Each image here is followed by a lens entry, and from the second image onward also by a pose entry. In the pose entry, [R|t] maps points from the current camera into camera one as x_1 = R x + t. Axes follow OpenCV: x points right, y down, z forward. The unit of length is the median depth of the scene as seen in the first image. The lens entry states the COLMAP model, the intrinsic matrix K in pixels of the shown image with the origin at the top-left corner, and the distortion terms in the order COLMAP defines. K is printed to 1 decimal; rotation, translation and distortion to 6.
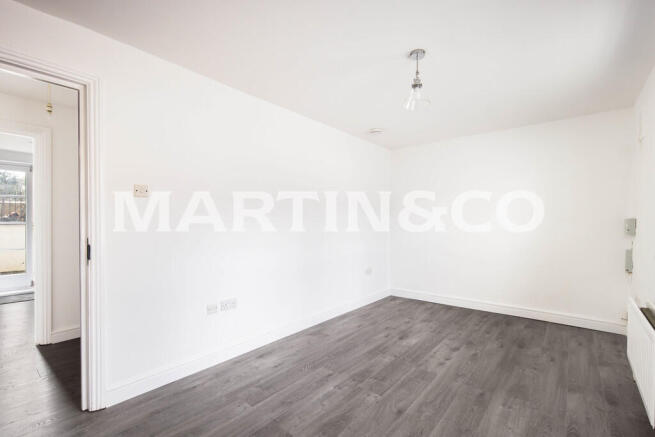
lens RADIAL K [[294.0, 0, 325.2], [0, 294.0, 218.5], [0, 0, 1]] dist [0.000599, -0.001510]
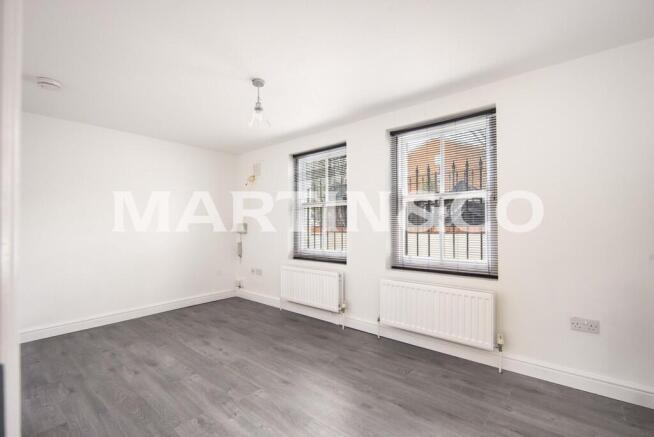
lens RADIAL K [[293.6, 0, 325.3], [0, 293.6, 216.1], [0, 0, 1]] dist [0.000599, -0.001510]
pose [[0.006079, 0.028993, 0.999561, -0.632515], [-0.002530, 0.999577, -0.028978, 0.005046], [-0.999978, -0.002353, 0.006150, 0.538601]]
